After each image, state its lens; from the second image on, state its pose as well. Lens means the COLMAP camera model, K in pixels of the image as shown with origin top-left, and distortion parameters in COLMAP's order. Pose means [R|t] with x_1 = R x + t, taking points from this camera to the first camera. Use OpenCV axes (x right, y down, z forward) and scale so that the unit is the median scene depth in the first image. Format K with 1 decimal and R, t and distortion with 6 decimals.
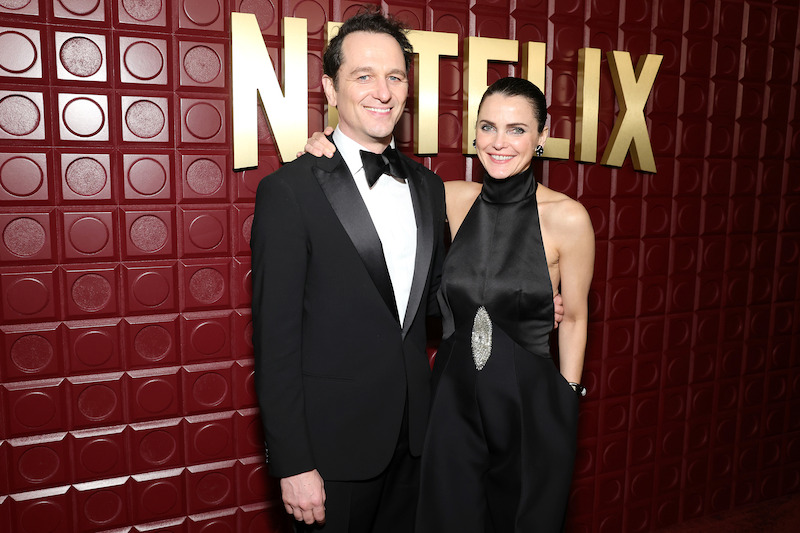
lens RADIAL K [[696.7, 0, 391.5], [0, 696.7, 267.5], [0, 0, 1]] dist [-0.059943, 0.099031]
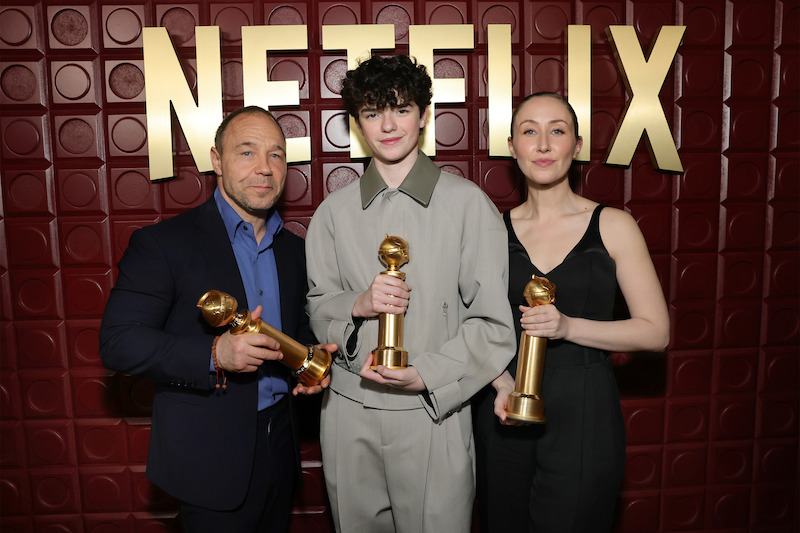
lens RADIAL K [[678.5, 0, 400.0], [0, 678.5, 266.5], [0, 0, 1]] dist [-0.051134, 0.015149]
pose [[0.935179, 0.023977, -0.353364, 0.372526], [-0.025640, 0.999671, -0.000024, -0.020010], [0.353247, 0.009083, 0.935486, 0.163427]]
